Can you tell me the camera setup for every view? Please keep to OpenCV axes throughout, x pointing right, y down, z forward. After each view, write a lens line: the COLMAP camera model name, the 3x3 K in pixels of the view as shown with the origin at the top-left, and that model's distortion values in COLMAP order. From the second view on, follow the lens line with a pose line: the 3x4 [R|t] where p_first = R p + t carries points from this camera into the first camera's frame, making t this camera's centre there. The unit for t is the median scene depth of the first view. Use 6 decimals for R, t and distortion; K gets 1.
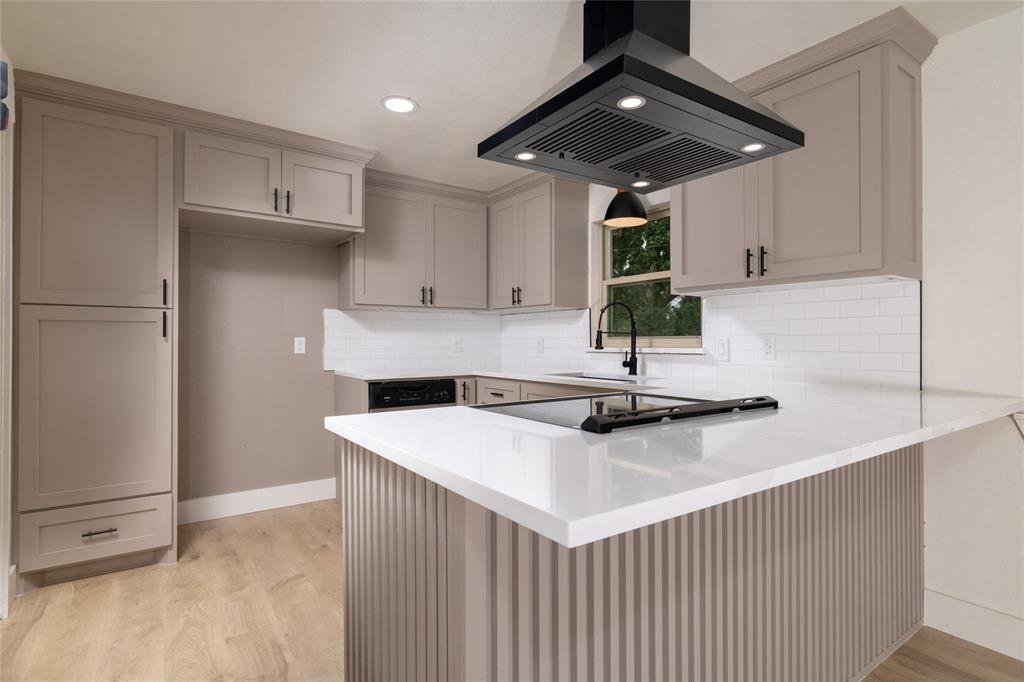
lens RADIAL K [[514.3, 0, 507.6], [0, 514.3, 340.6], [0, 0, 1]] dist [0.000334, 0.000305]
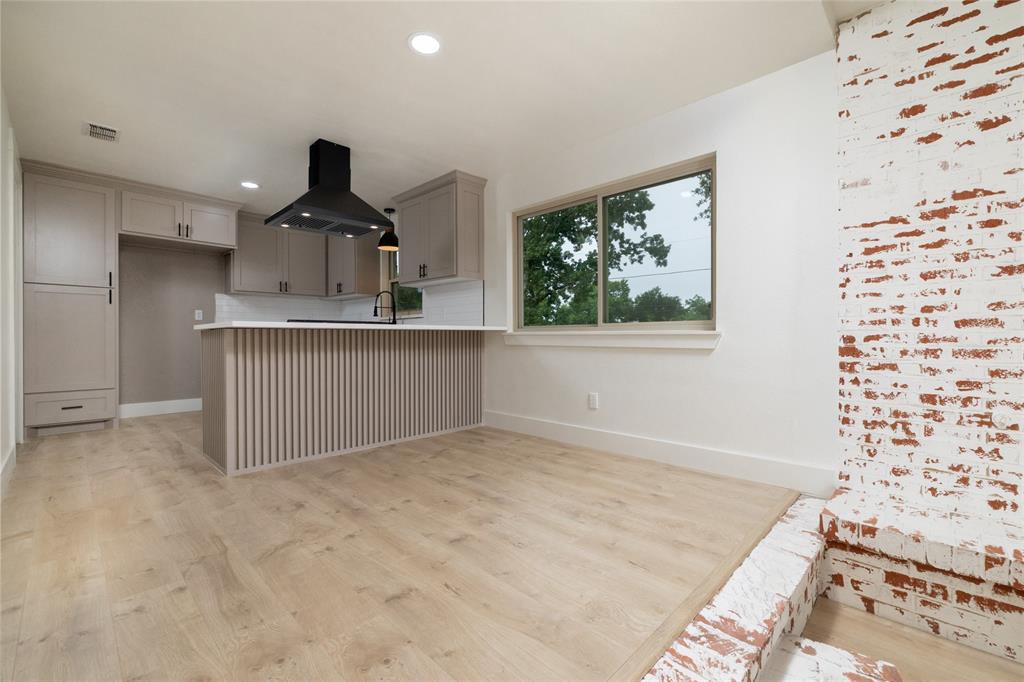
lens RADIAL K [[438.7, 0, 510.2], [0, 438.7, 339.0], [0, 0, 1]] dist [-0.004755, 0.002077]
pose [[0.981936, -0.002777, 0.189193, 0.355471], [0.002131, 0.999991, 0.003617, 0.094675], [-0.189201, -0.003148, 0.981933, -0.652817]]
